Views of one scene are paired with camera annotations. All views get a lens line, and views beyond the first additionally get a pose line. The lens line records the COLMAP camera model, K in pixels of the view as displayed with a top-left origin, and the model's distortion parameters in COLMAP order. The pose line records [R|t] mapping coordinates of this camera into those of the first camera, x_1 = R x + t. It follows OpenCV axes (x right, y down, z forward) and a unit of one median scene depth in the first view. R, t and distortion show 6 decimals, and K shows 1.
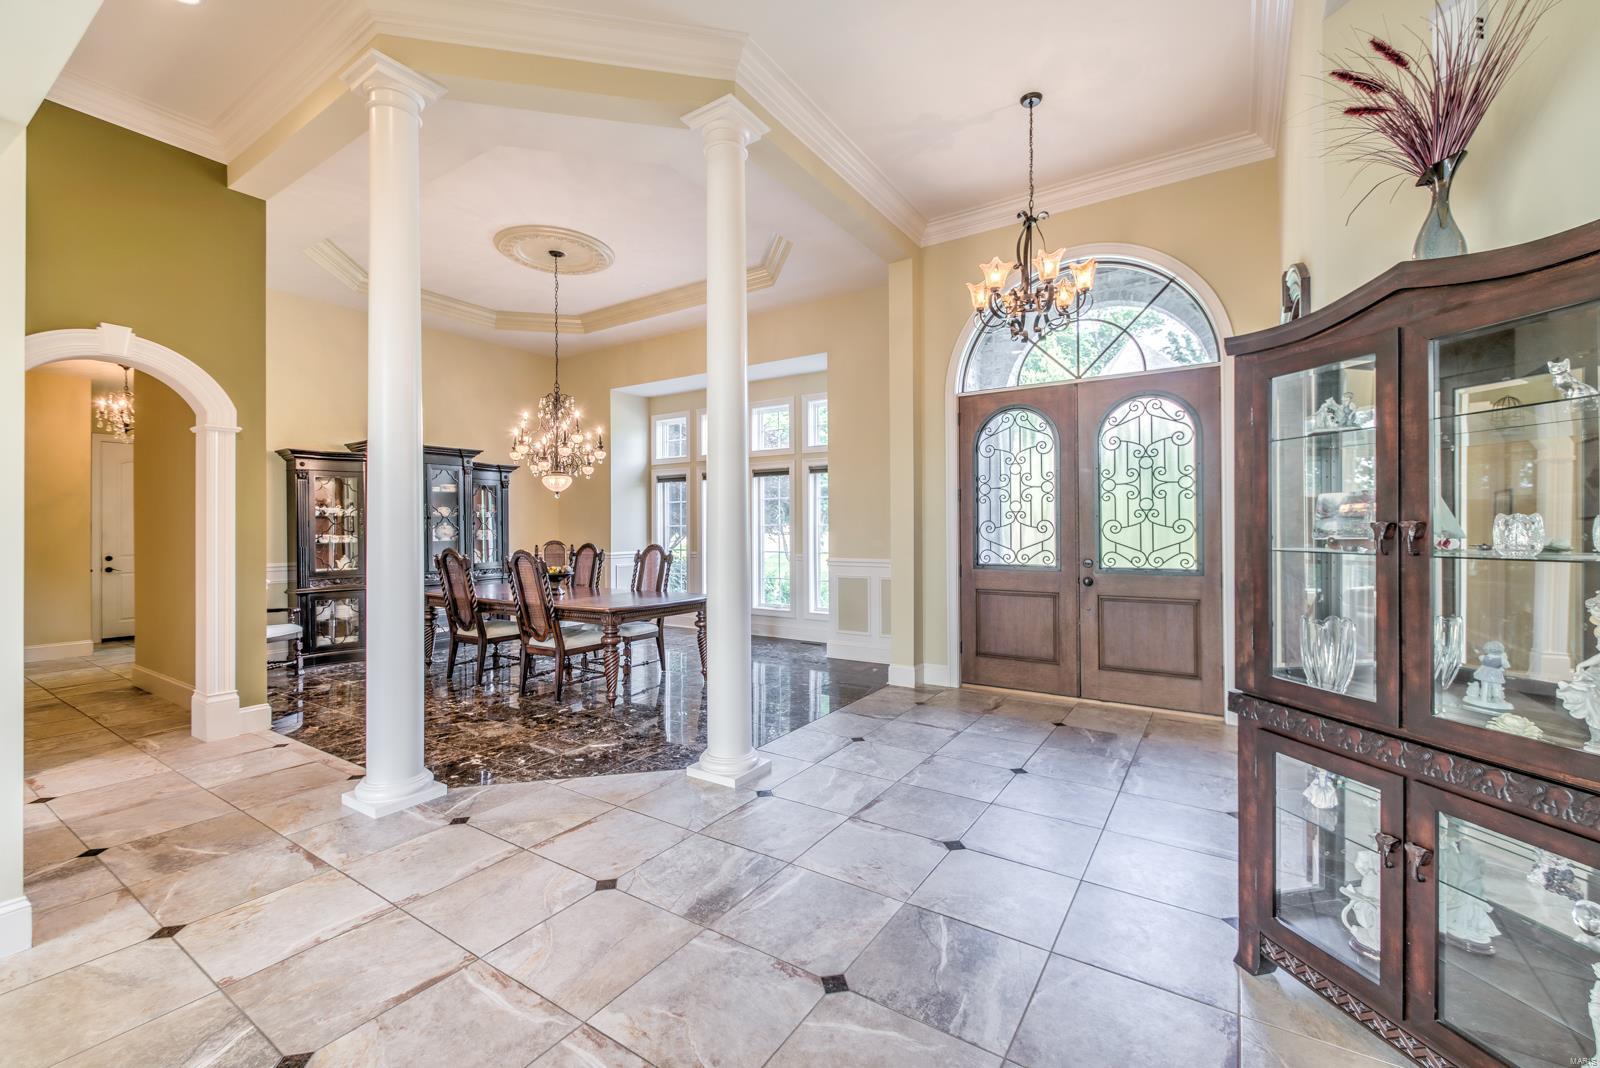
lens RADIAL K [[661.1, 0, 805.6], [0, 661.1, 527.3], [0, 0, 1]] dist [0.029146, 0.000000]
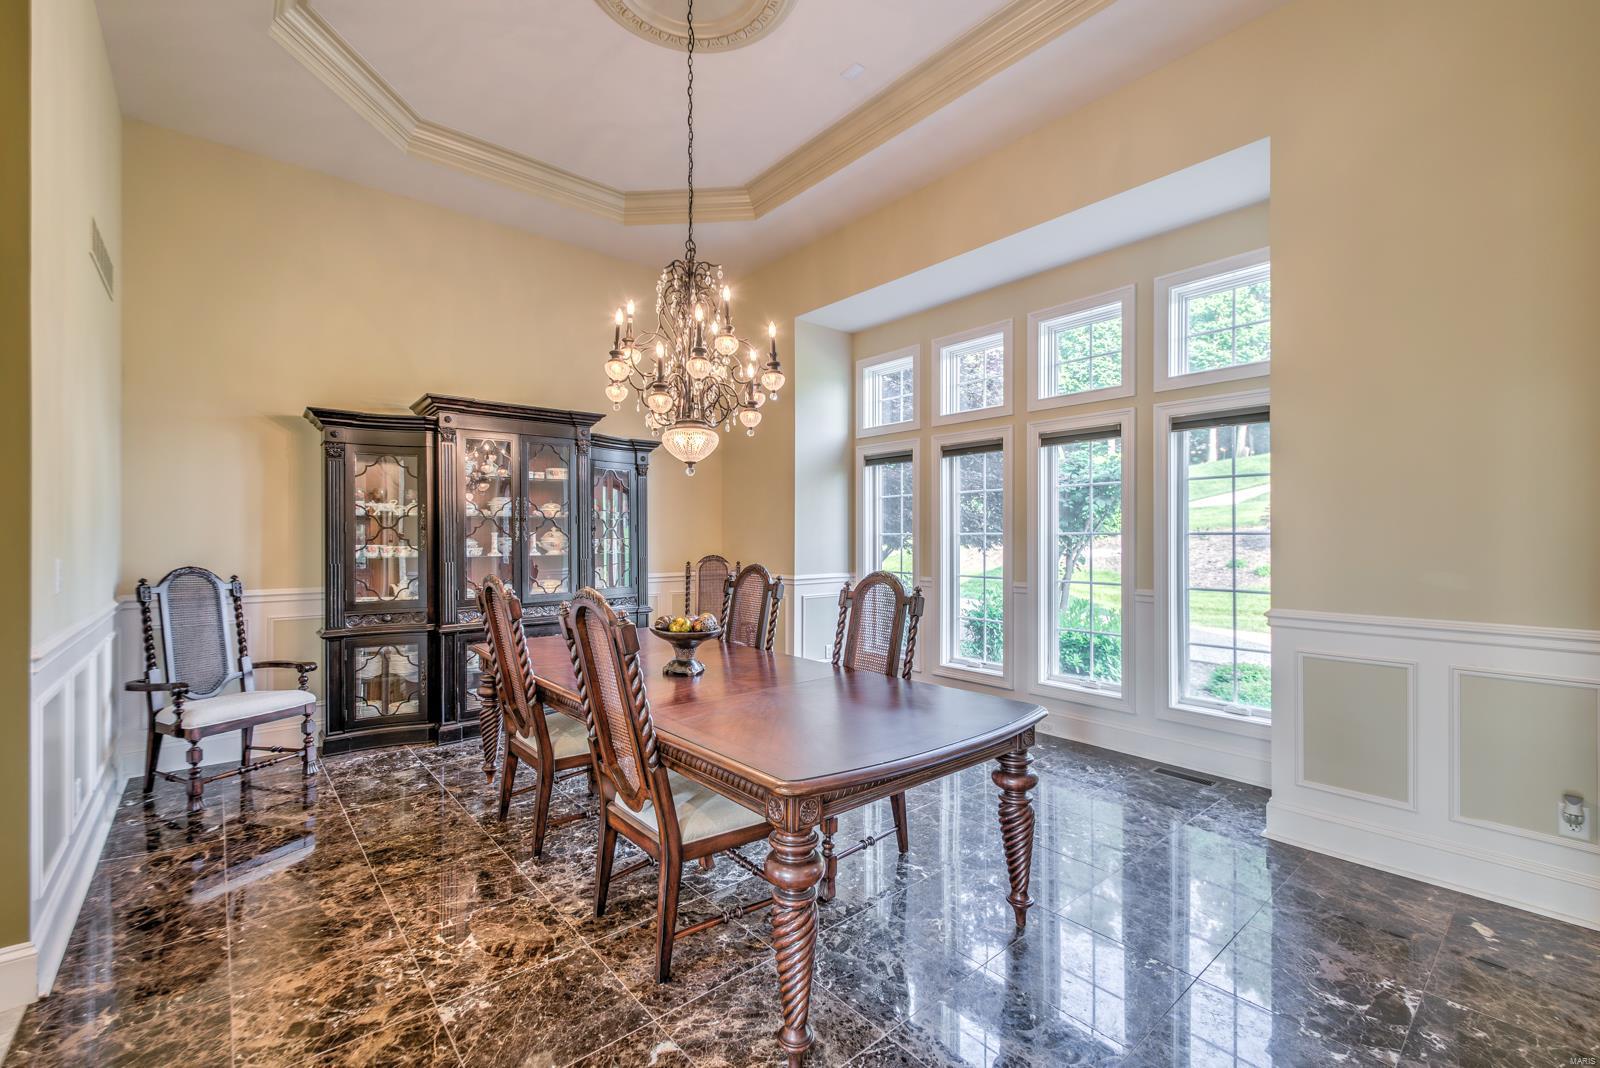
lens RADIAL K [[661.1, 0, 805.6], [0, 661.1, 527.3], [0, 0, 1]] dist [0.029146, 0.000000]
pose [[0.964009, 0.001503, -0.265865, -0.141303], [-0.005527, 0.999881, -0.014387, 0.001107], [0.265812, 0.015339, 0.963903, 0.482001]]
